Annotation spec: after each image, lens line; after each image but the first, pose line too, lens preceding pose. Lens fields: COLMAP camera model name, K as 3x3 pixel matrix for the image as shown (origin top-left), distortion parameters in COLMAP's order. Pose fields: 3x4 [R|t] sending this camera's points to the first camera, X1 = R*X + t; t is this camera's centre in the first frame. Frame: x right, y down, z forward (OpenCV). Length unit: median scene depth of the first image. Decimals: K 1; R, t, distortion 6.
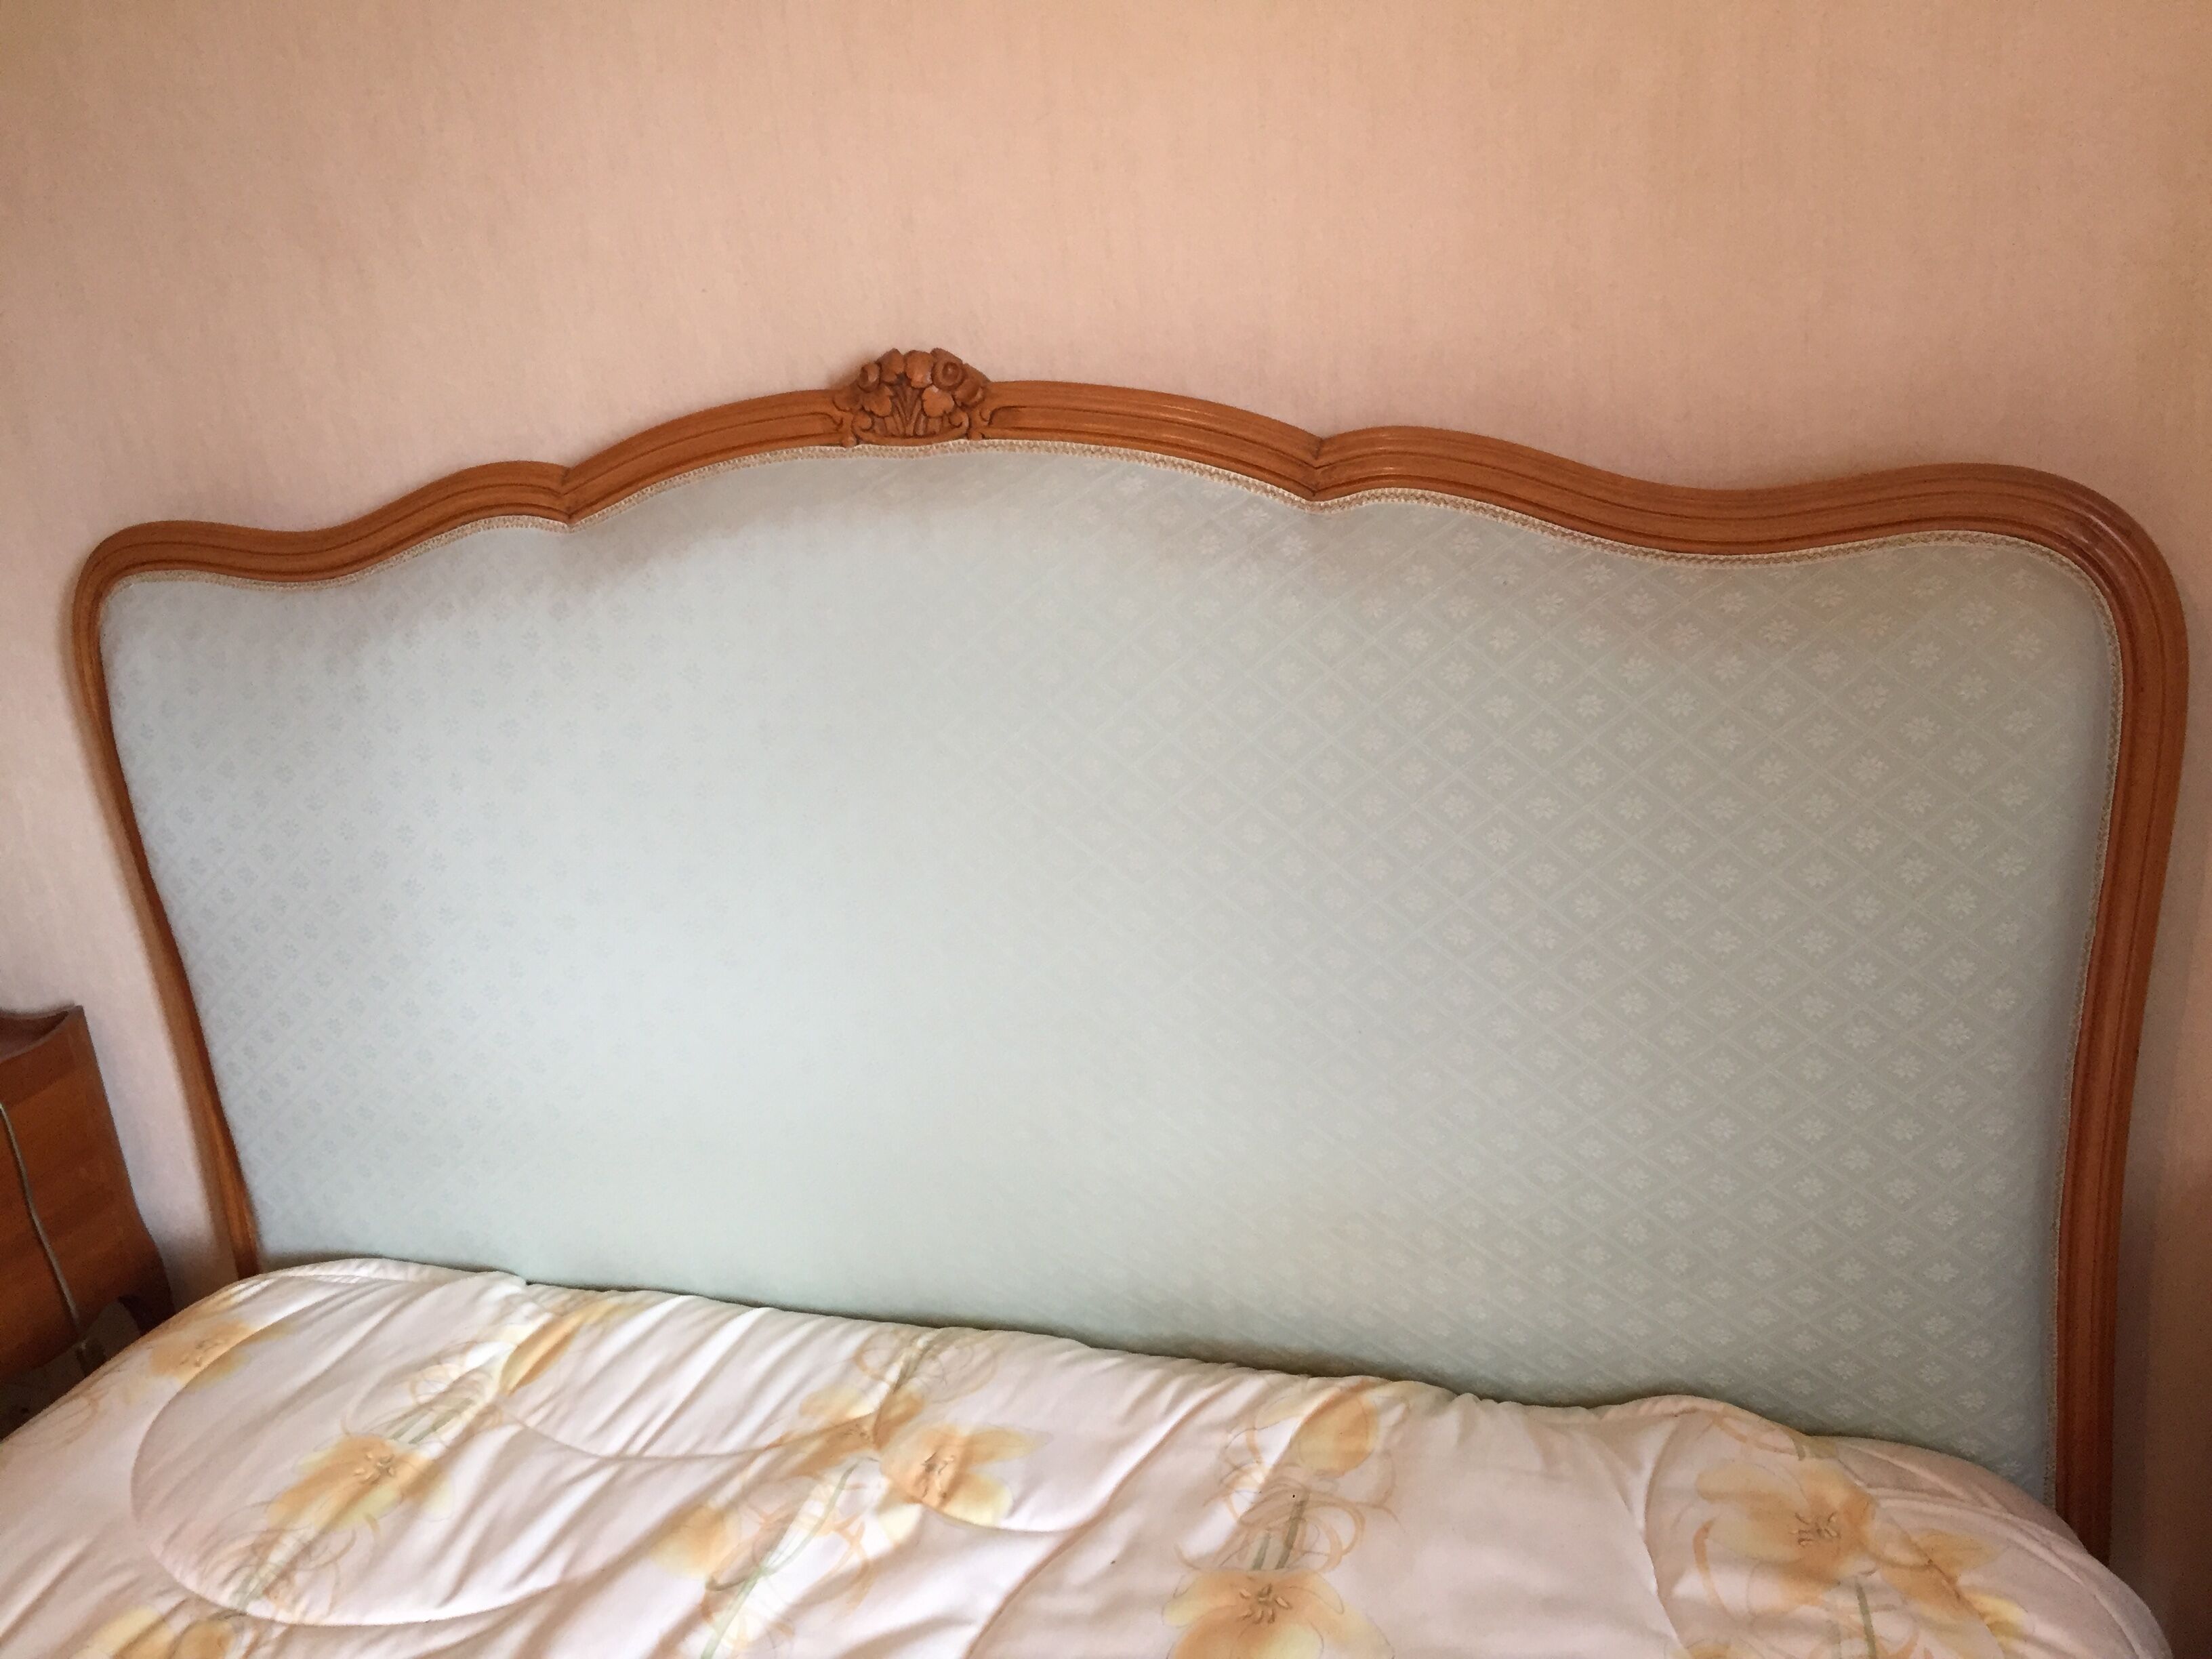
lens RADIAL K [[1910.0, 0, 1102.5], [0, 1910.0, 767.2], [0, 0, 1]] dist [0.066715, -0.103710]
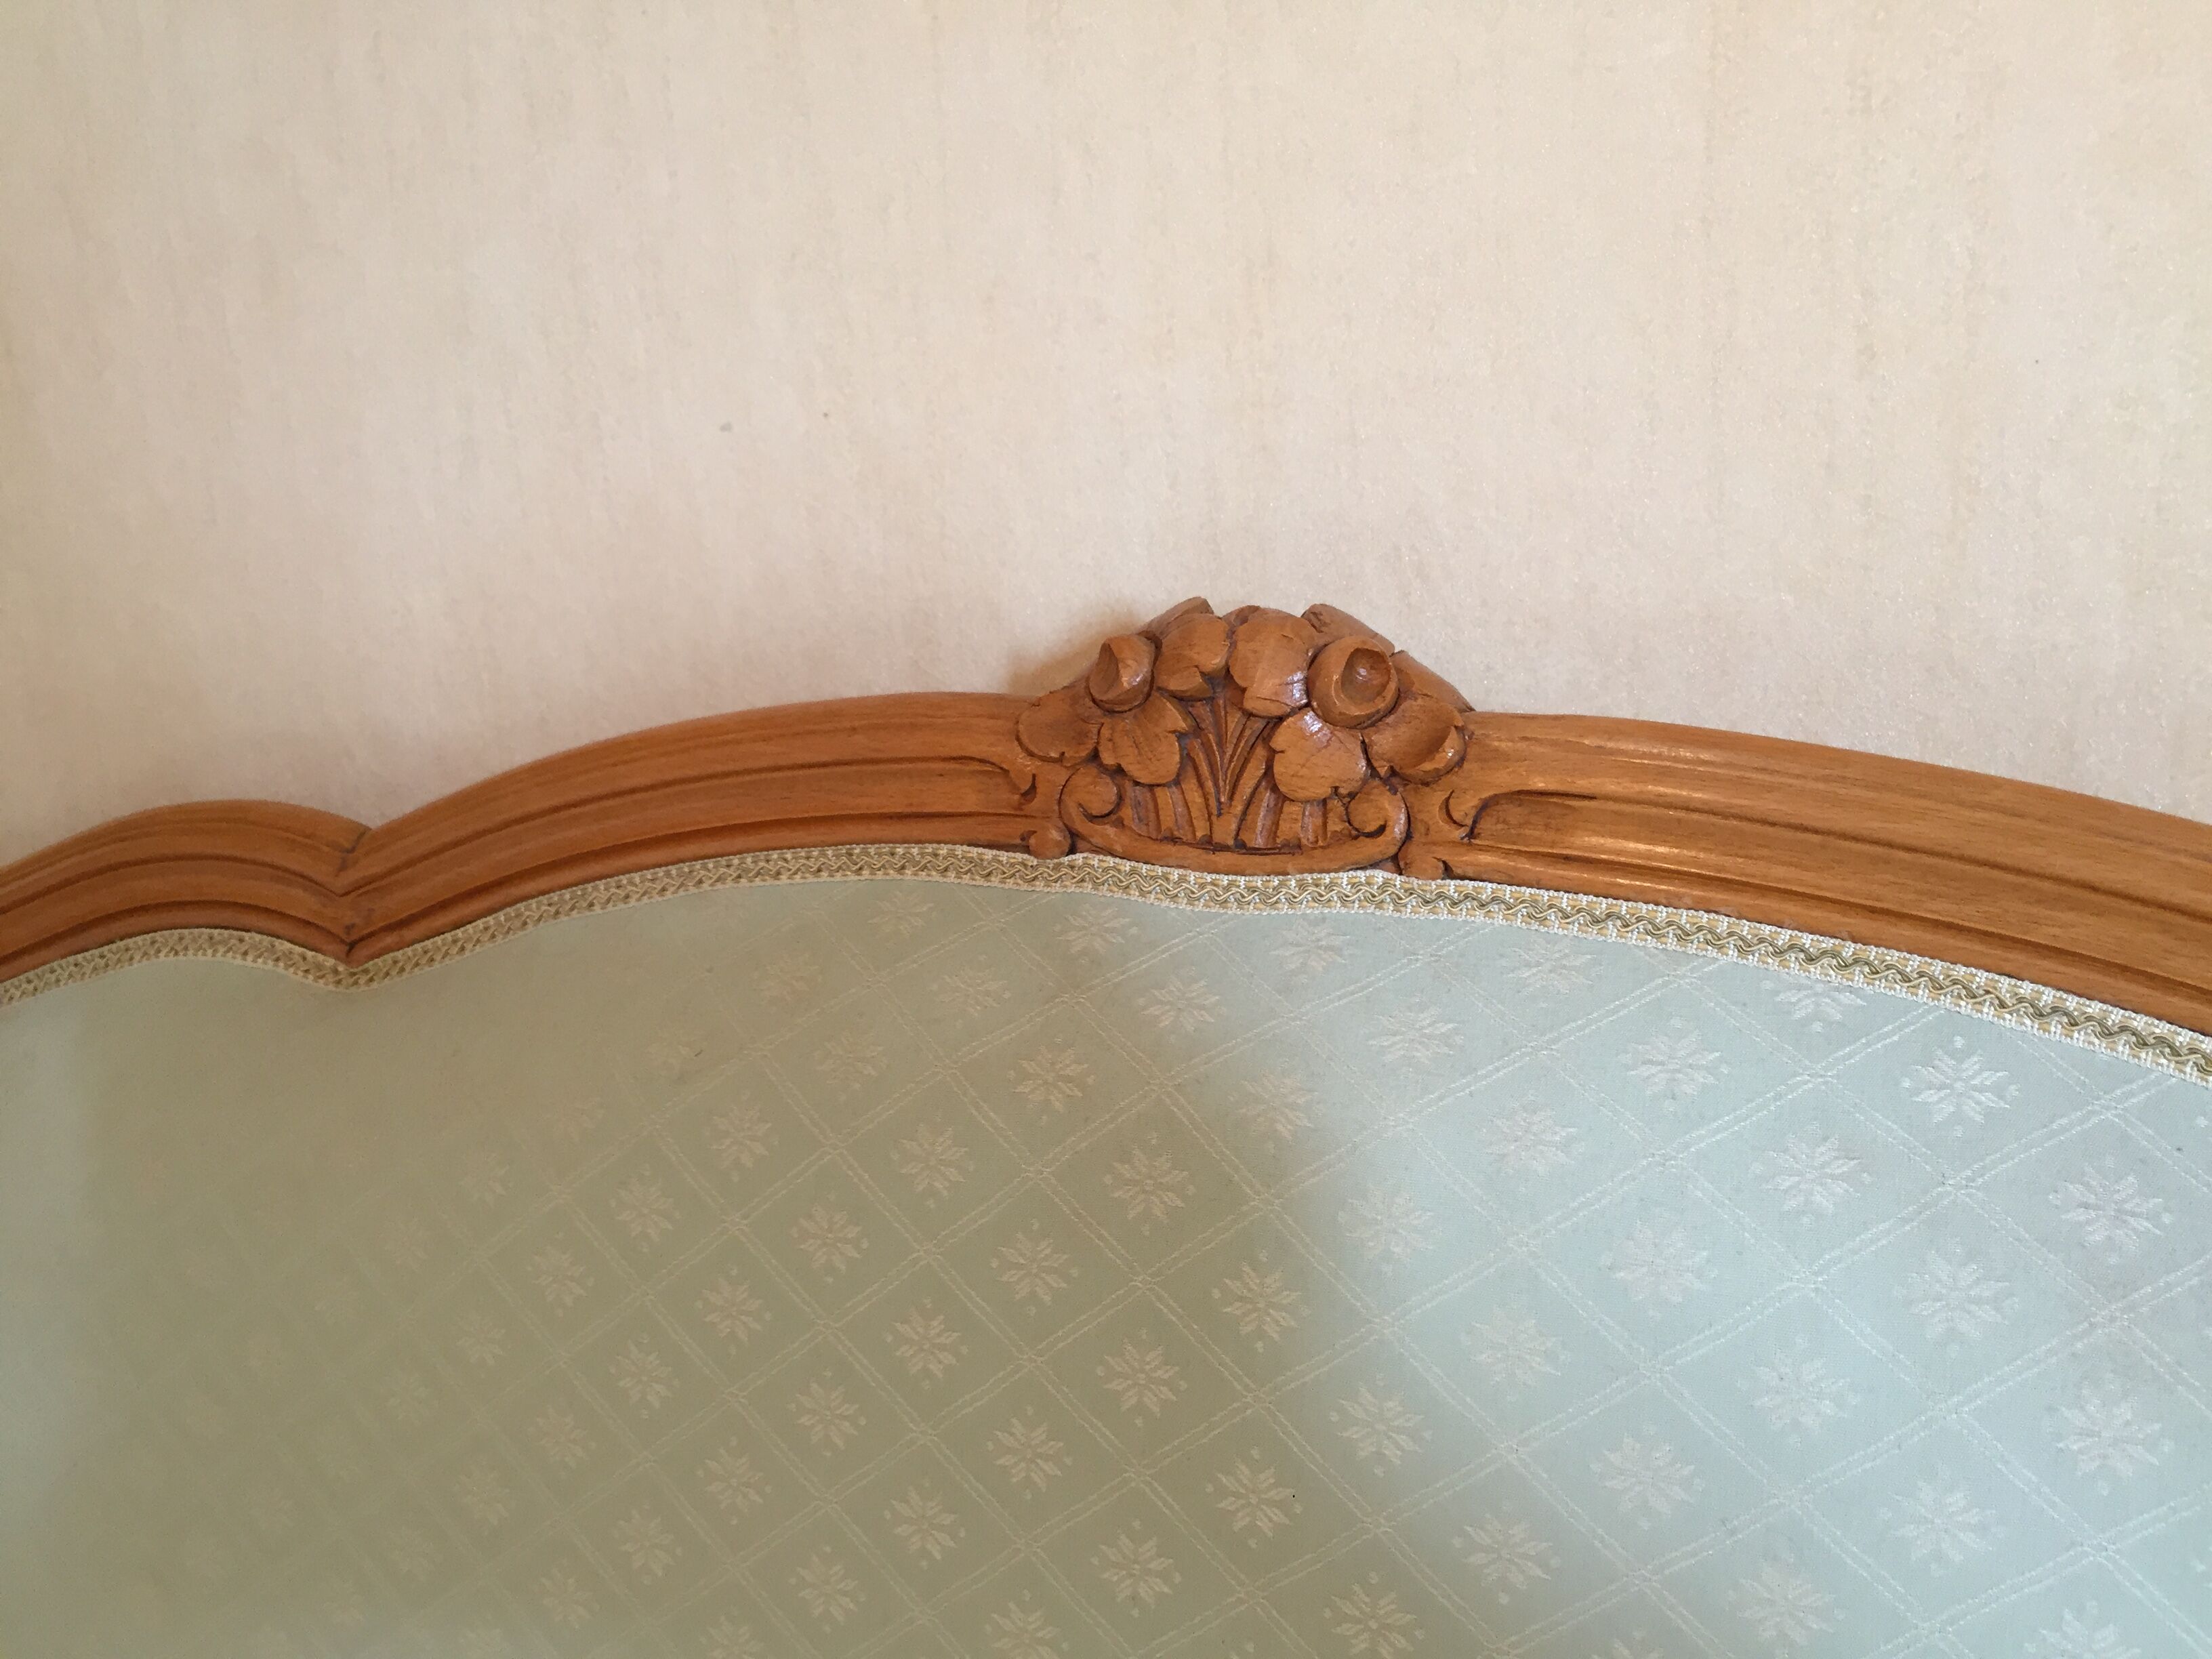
lens RADIAL K [[1910.0, 0, 1102.5], [0, 1910.0, 767.2], [0, 0, 1]] dist [0.066715, -0.103710]
pose [[0.993307, 0.075967, -0.087008, -0.093619], [-0.086921, 0.987705, -0.129938, -0.140530], [0.076068, 0.136631, 0.987697, 0.655269]]
